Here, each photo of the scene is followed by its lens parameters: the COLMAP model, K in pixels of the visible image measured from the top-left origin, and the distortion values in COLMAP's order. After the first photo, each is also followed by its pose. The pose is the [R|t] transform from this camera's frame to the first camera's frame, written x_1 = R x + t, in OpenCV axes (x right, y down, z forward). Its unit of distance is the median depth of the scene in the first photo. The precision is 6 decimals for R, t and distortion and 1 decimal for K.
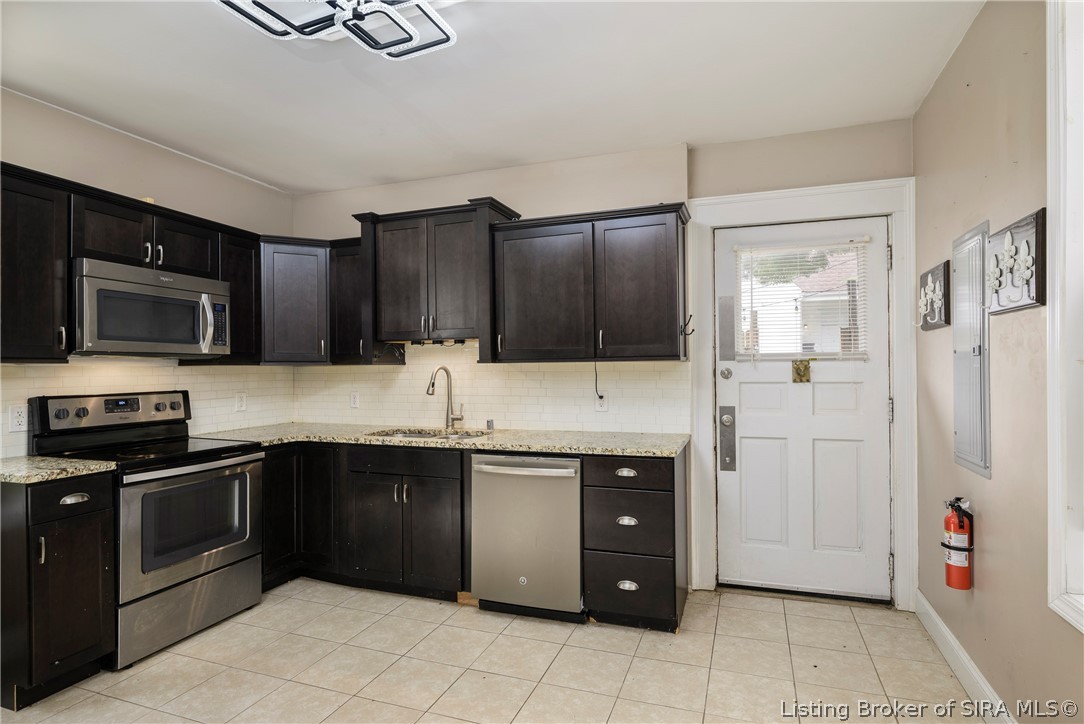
lens RADIAL K [[555.9, 0, 550.6], [0, 555.9, 364.8], [0, 0, 1]] dist [-0.002085, -0.000157]
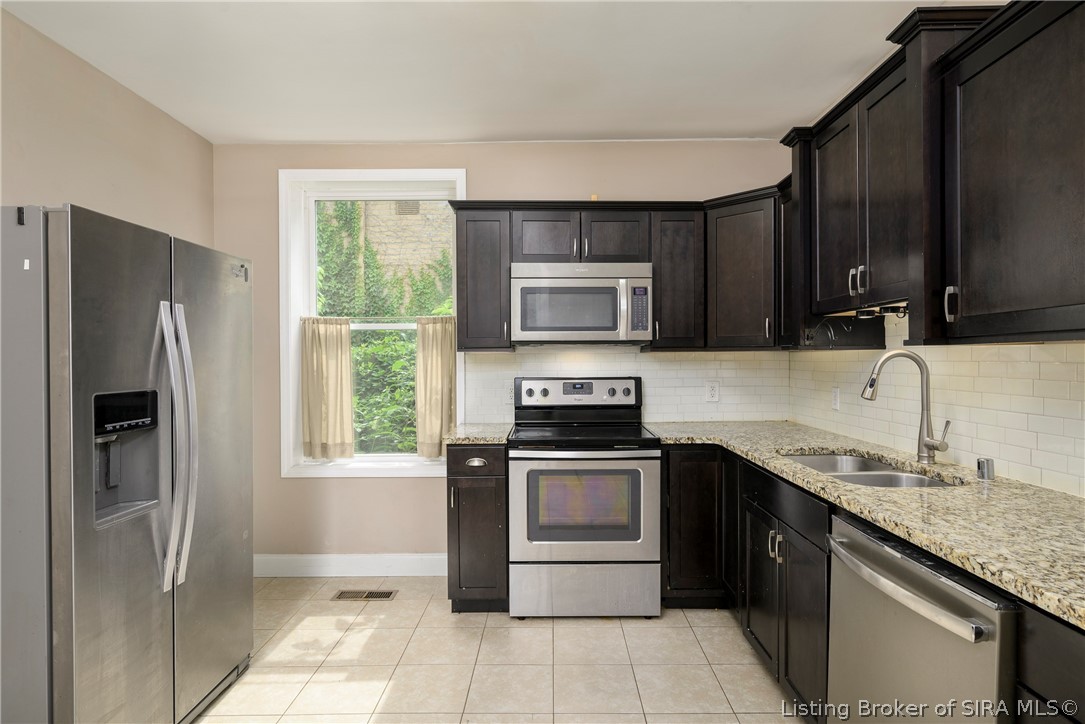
lens RADIAL K [[564.6, 0, 546.2], [0, 564.6, 366.1], [0, 0, 1]] dist [-0.010849, 0.000341]
pose [[0.337084, 0.018386, -0.941295, 0.261036], [0.007201, 0.999730, 0.022106, 0.002612], [0.941447, -0.014229, 0.336861, 0.526821]]
